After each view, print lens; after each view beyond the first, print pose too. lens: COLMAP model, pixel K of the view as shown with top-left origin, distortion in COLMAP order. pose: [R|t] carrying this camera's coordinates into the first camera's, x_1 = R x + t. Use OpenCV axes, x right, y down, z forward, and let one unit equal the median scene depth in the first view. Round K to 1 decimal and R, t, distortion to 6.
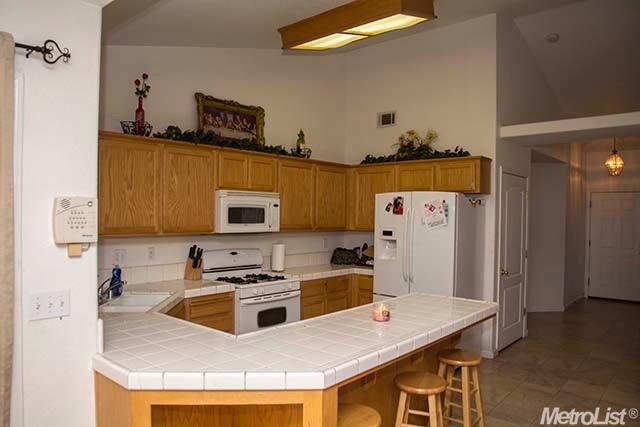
lens RADIAL K [[451.2, 0, 324.0], [0, 451.2, 211.3], [0, 0, 1]] dist [-0.109709, 0.046129]
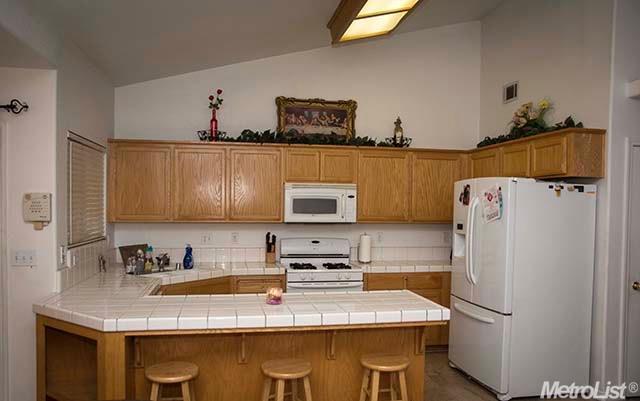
lens RADIAL K [[481.3, 0, 316.4], [0, 481.3, 205.0], [0, 0, 1]] dist [-0.060323, 0.002505]
pose [[0.794322, -0.002917, -0.607490, 0.501507], [0.002851, 0.999995, -0.001074, 0.007131], [0.607491, -0.000878, 0.794326, 0.092647]]
